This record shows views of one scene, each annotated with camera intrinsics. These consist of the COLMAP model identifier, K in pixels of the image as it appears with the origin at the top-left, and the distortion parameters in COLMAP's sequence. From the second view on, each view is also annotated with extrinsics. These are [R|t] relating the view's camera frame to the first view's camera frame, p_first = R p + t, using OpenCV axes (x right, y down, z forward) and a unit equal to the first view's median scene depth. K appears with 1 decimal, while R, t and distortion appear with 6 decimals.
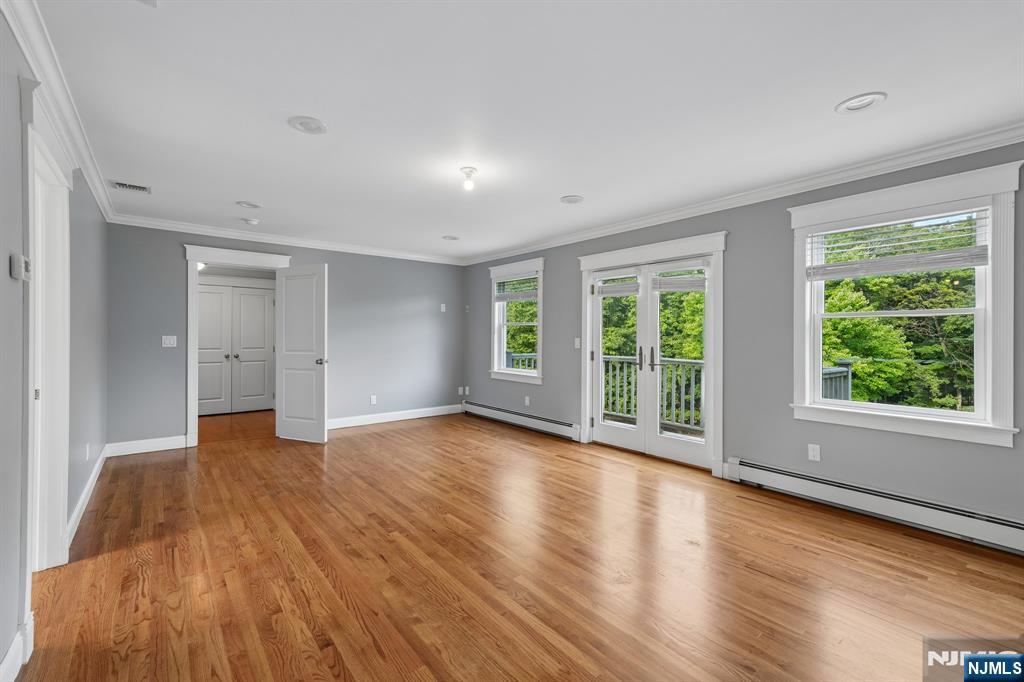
lens RADIAL K [[445.9, 0, 512.0], [0, 445.9, 341.0], [0, 0, 1]] dist [-0.001003, -0.000061]
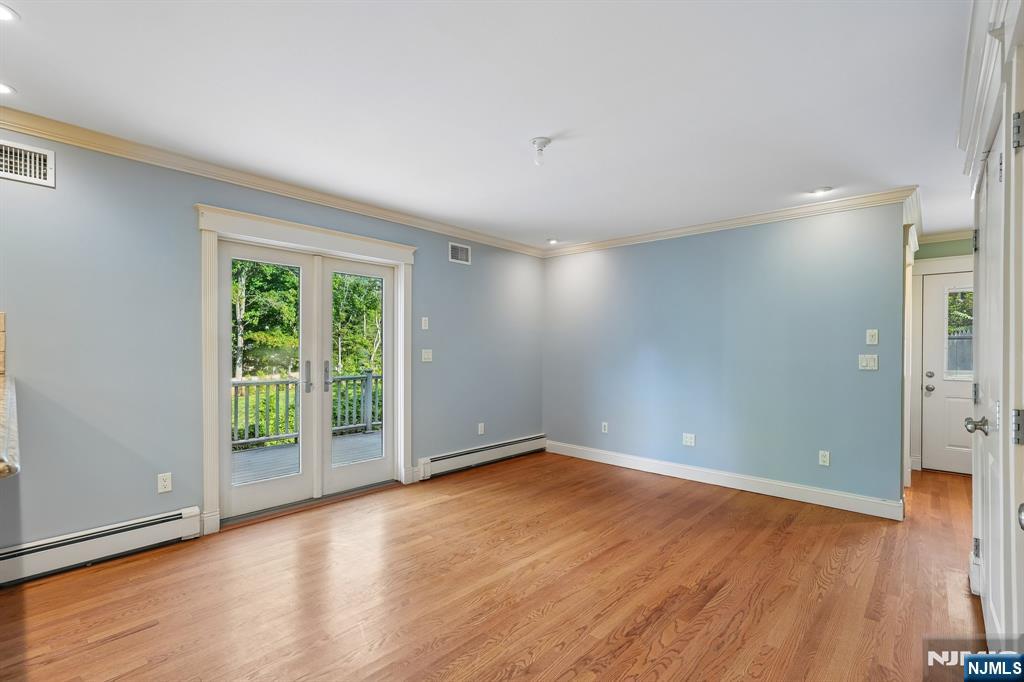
lens RADIAL K [[445.9, 0, 512.0], [0, 445.9, 341.0], [0, 0, 1]] dist [-0.001003, -0.000061]
pose [[-0.144254, 0.004153, 0.989532, -0.511076], [-0.000668, 0.999991, -0.004294, -0.017771], [-0.989540, -0.001280, -0.144250, 0.783983]]
